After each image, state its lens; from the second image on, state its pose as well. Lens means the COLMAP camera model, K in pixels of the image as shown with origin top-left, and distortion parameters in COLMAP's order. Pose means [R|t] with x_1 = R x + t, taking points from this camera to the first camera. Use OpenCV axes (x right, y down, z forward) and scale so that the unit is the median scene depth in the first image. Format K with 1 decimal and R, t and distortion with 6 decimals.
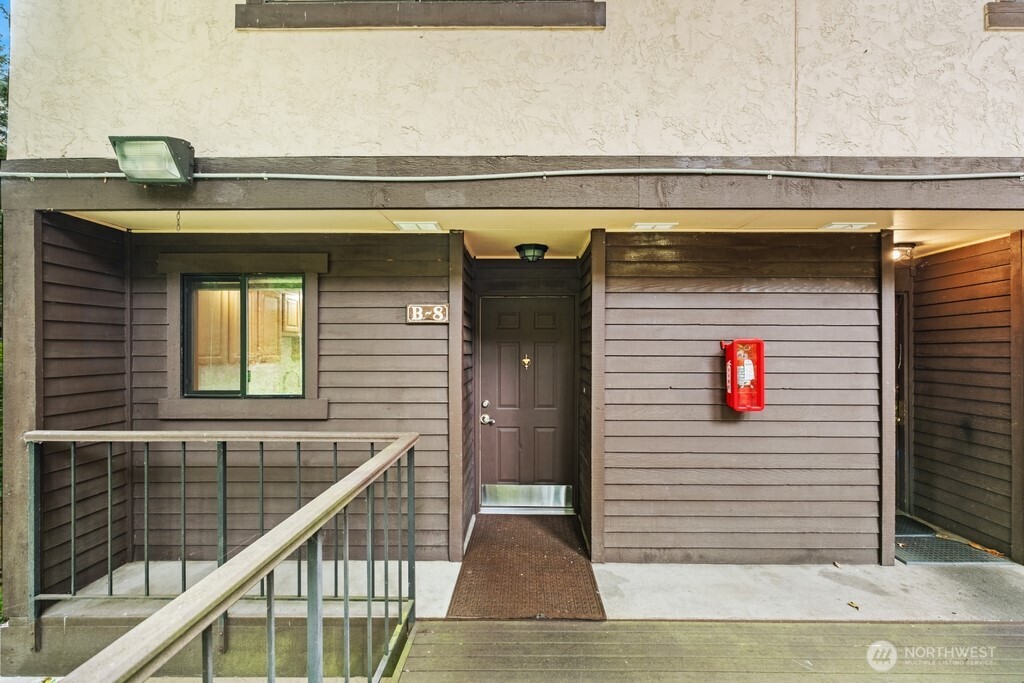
lens RADIAL K [[433.5, 0, 515.2], [0, 433.5, 347.3], [0, 0, 1]] dist [-0.003034, -0.000188]
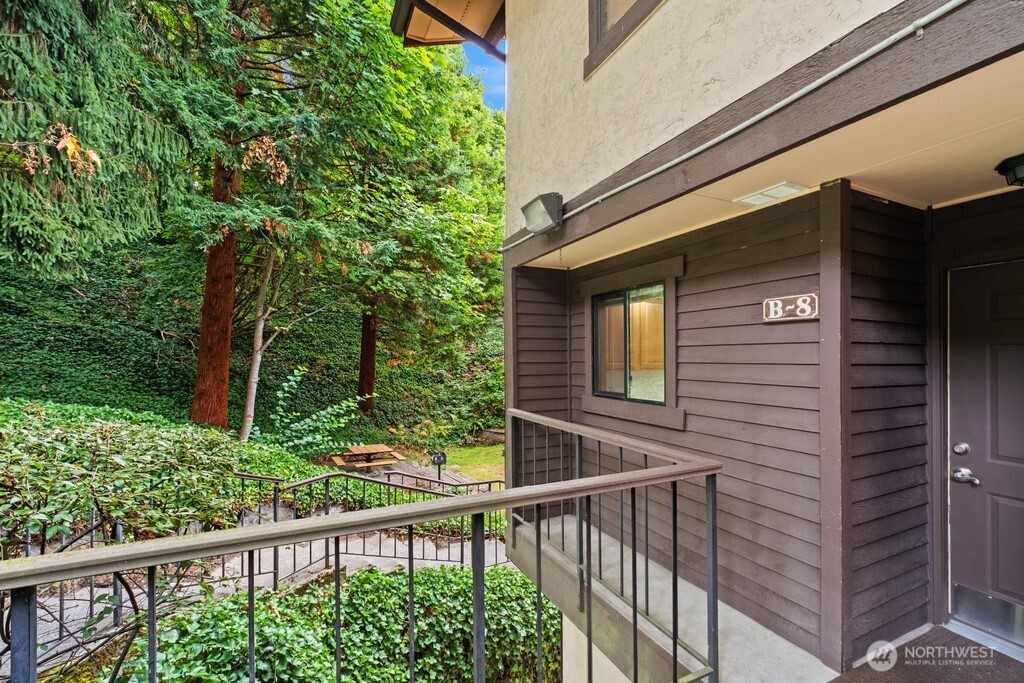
lens RADIAL K [[433.5, 0, 517.2], [0, 433.5, 355.8], [0, 0, 1]] dist [-0.003034, -0.000188]
pose [[0.442836, -0.001544, -0.896602, 0.254259], [0.005485, 0.999984, 0.000987, -0.000022], [0.896586, -0.005355, 0.442837, 0.256857]]
